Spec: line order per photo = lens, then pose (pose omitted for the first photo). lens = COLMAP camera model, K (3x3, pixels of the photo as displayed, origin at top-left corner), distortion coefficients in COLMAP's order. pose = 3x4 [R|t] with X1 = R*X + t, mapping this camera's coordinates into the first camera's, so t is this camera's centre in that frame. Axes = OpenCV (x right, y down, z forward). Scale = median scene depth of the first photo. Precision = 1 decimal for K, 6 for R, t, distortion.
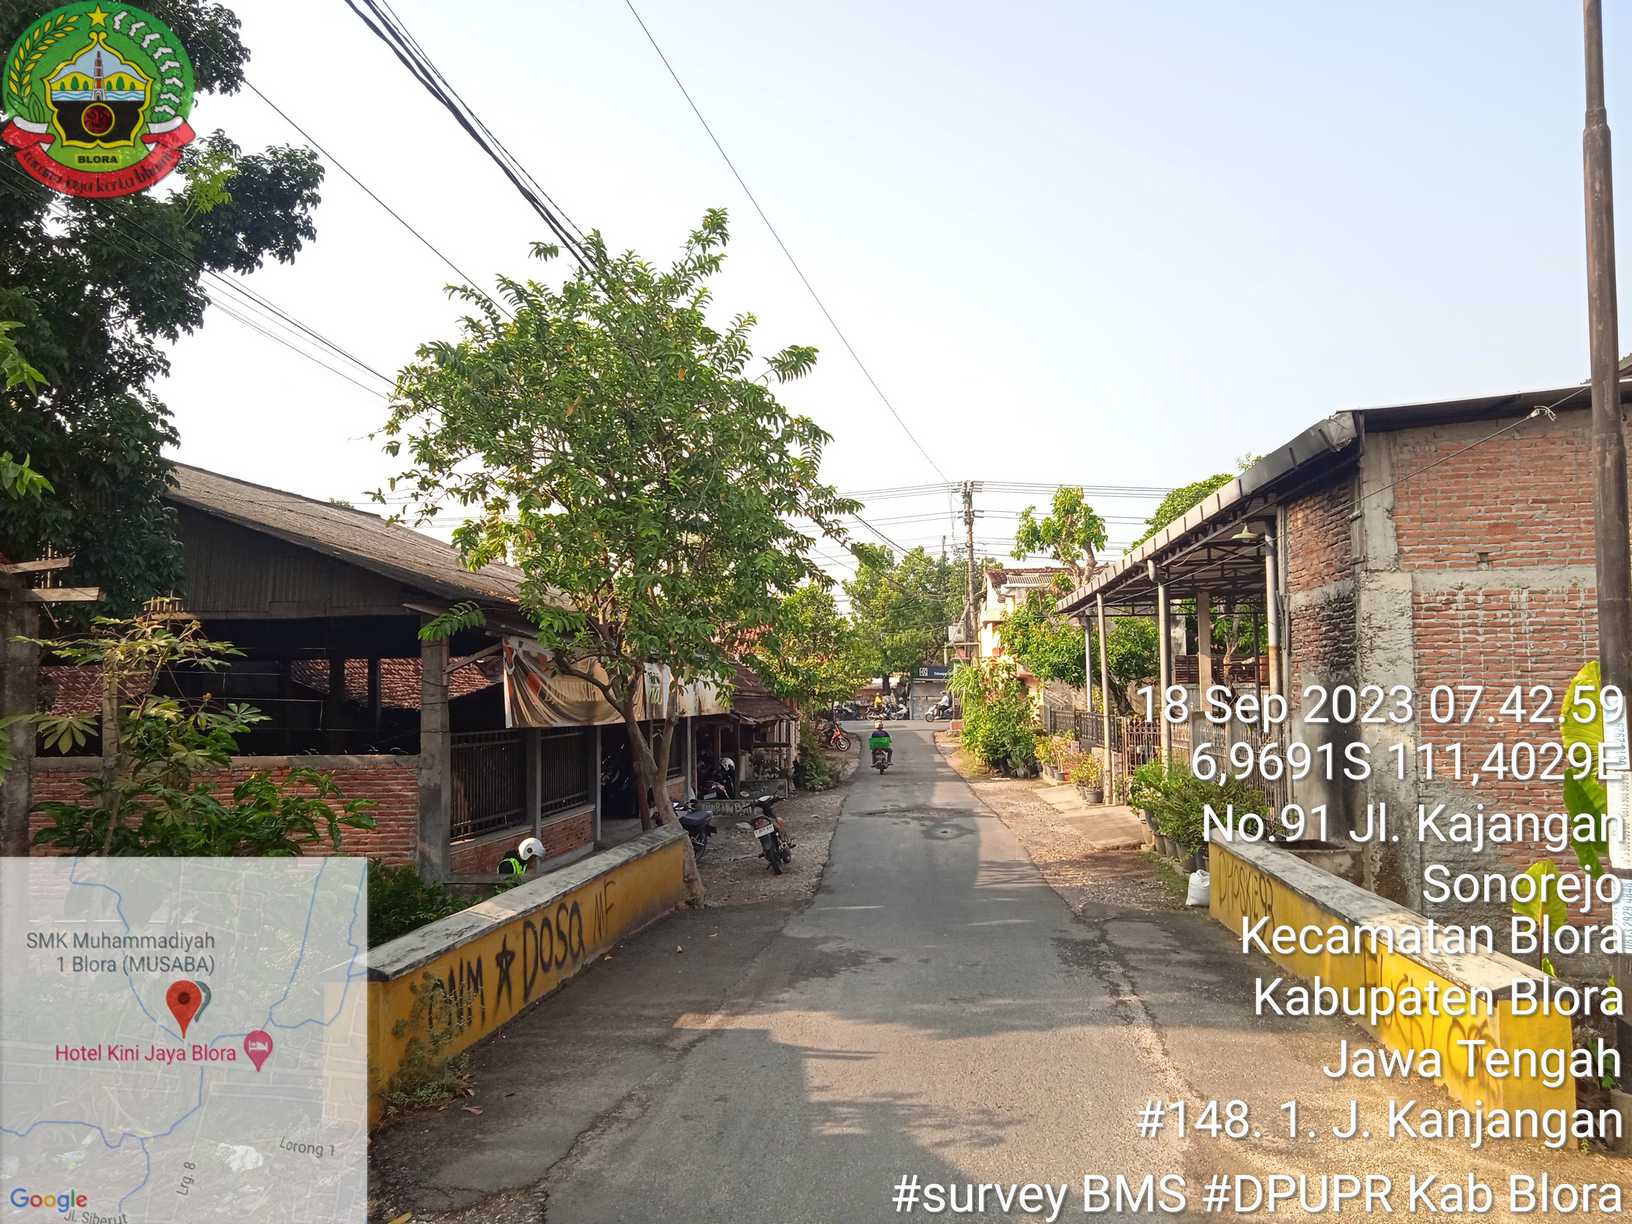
lens RADIAL K [[1315.9, 0, 815.9], [0, 1315.9, 627.3], [0, 0, 1]] dist [0.080896, -0.120179]
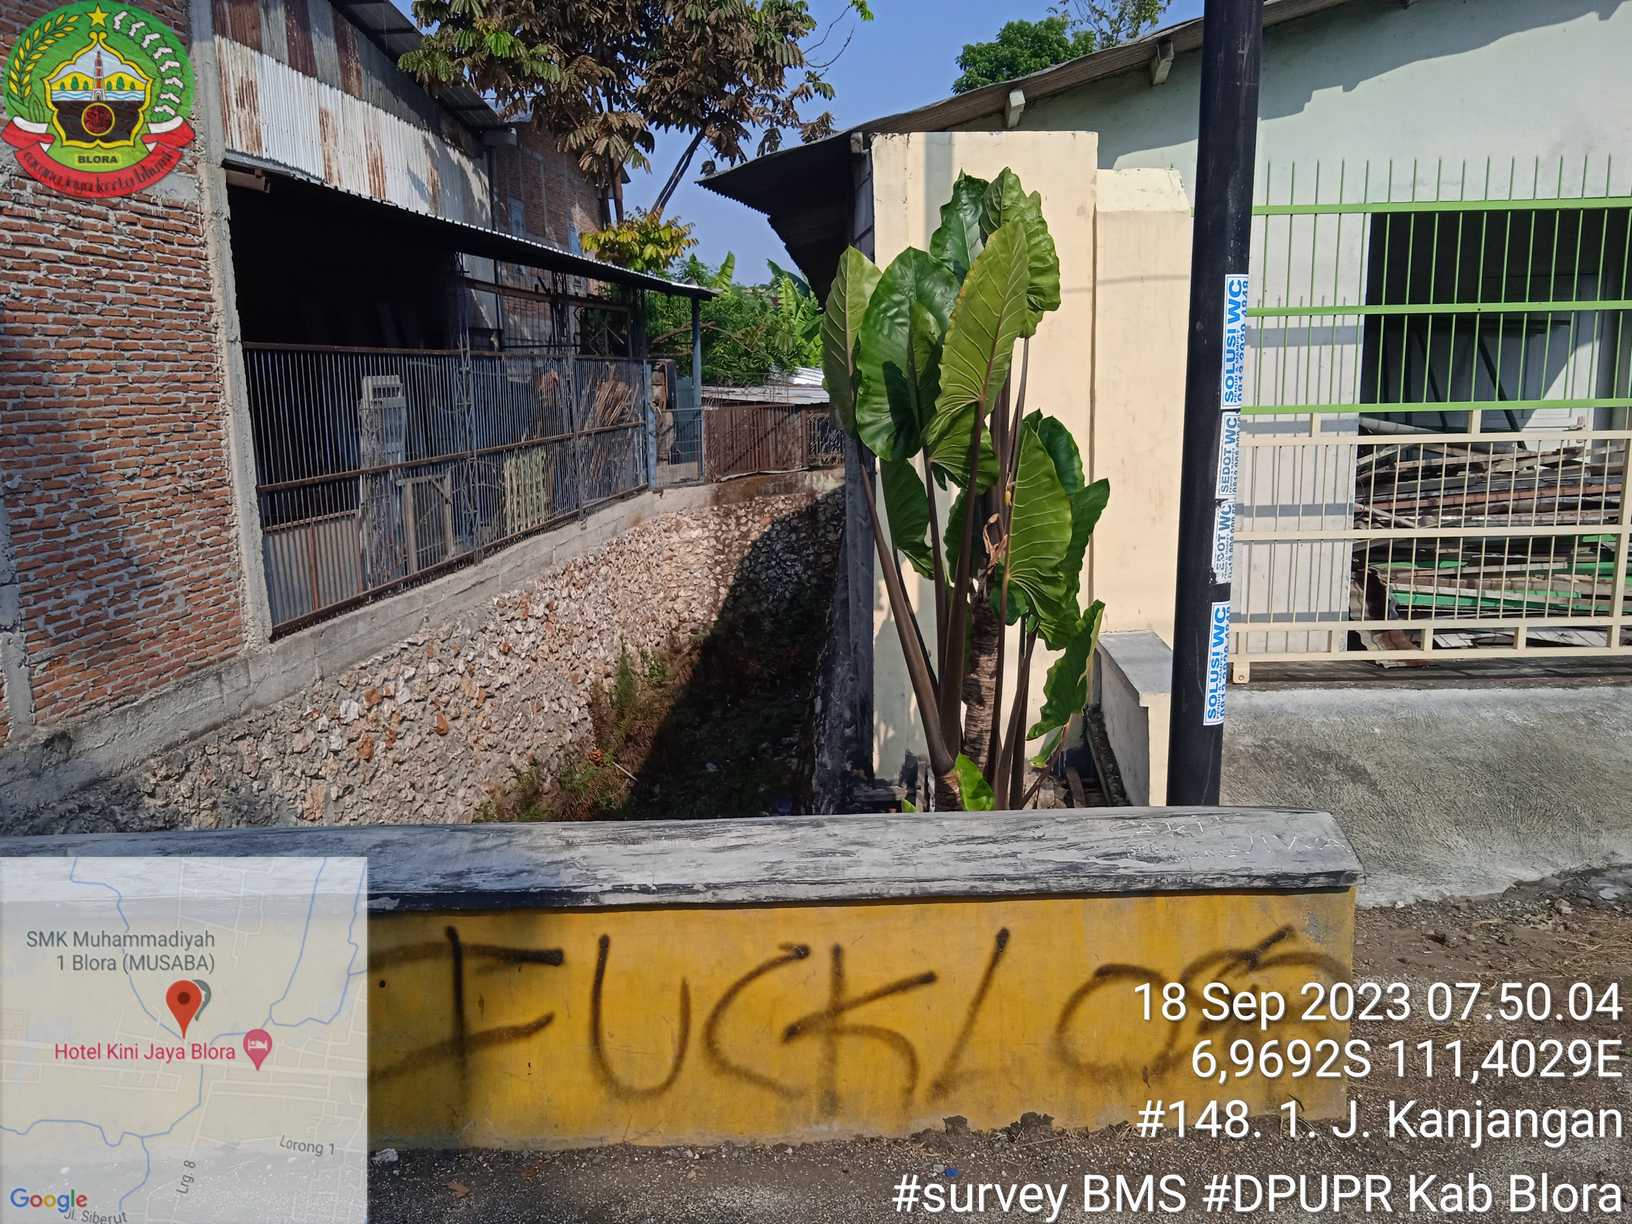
lens RADIAL K [[1337.1, 0, 816.0], [0, 1337.1, 612.0], [0, 0, 1]] dist [0.083976, -0.122725]
pose [[-0.108228, -0.158748, 0.981369, 0.013240], [-0.030720, 0.987230, 0.156308, 0.030135], [-0.993651, -0.013231, -0.111722, 0.352429]]
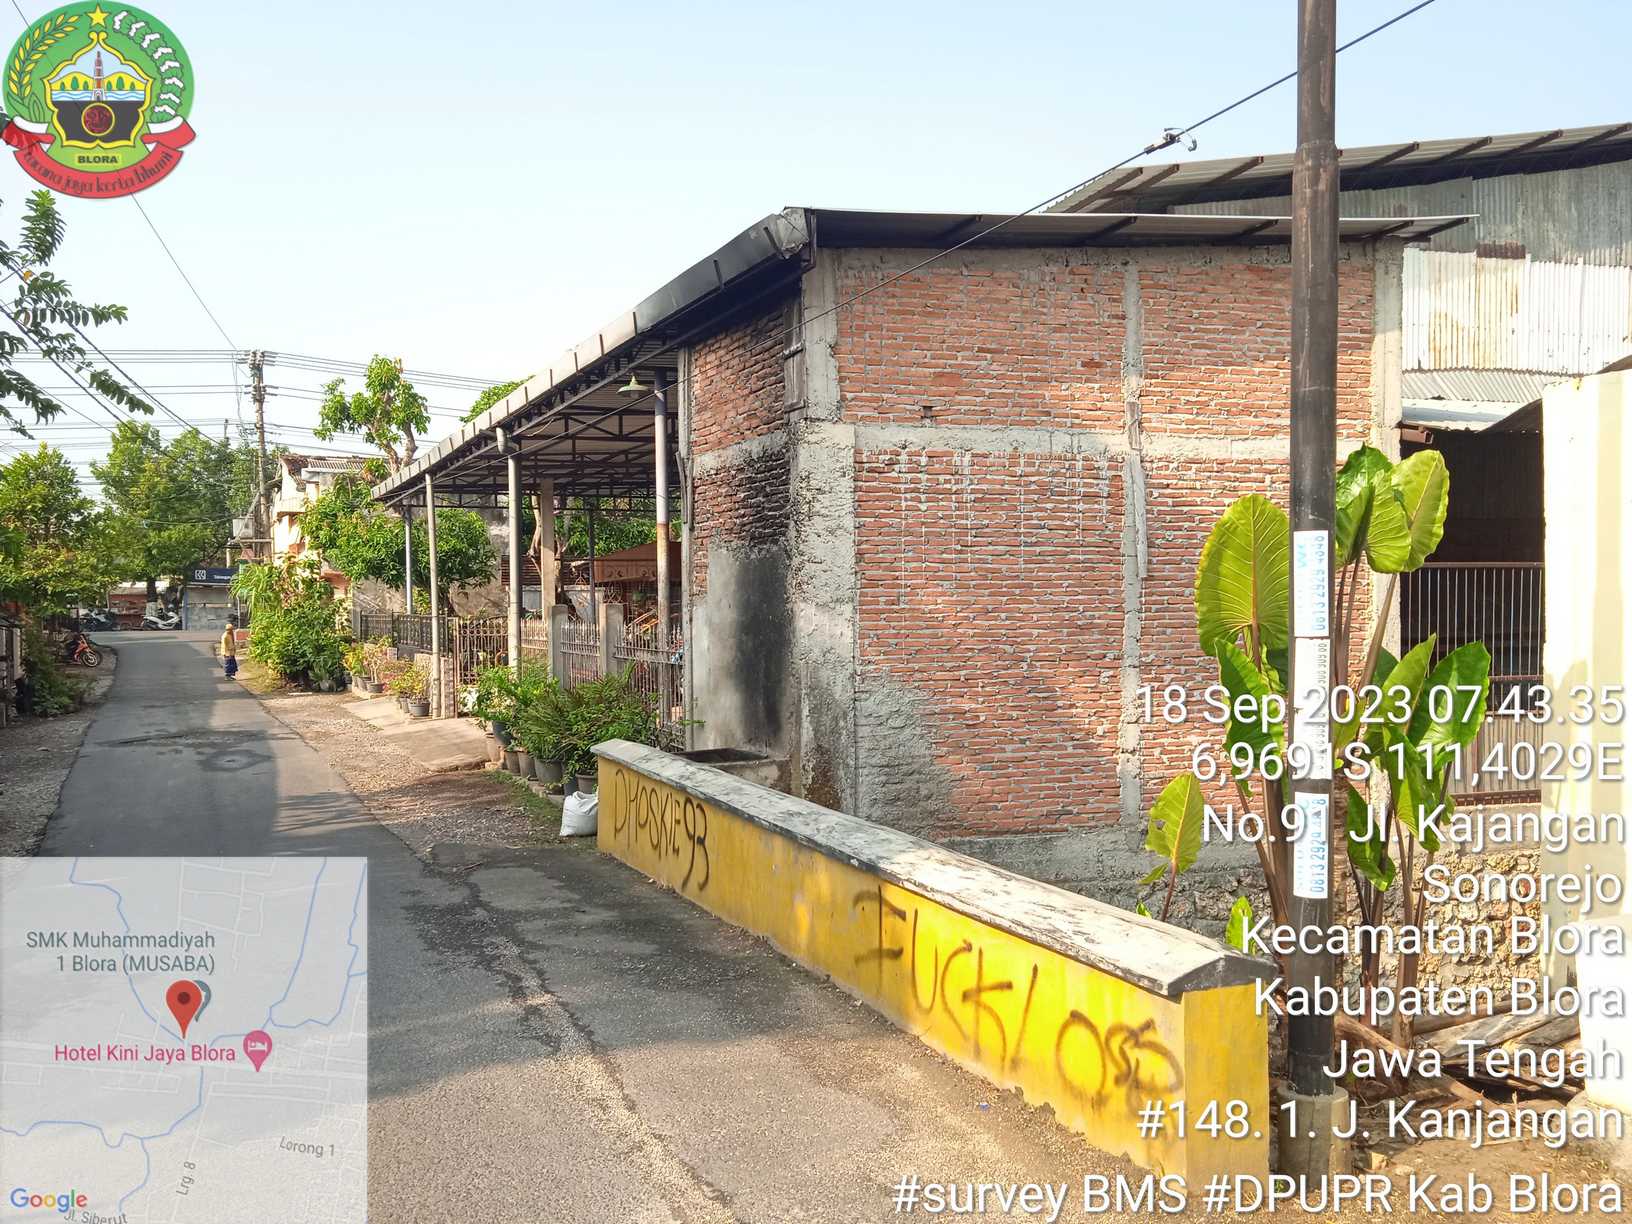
lens RADIAL K [[1315.9, 0, 815.9], [0, 1315.9, 627.3], [0, 0, 1]] dist [0.080896, -0.120179]
pose [[0.870318, -0.004952, 0.492466, 0.010919], [-0.027911, 0.997846, 0.059361, 0.019370], [-0.491699, -0.065408, 0.868305, 0.151286]]
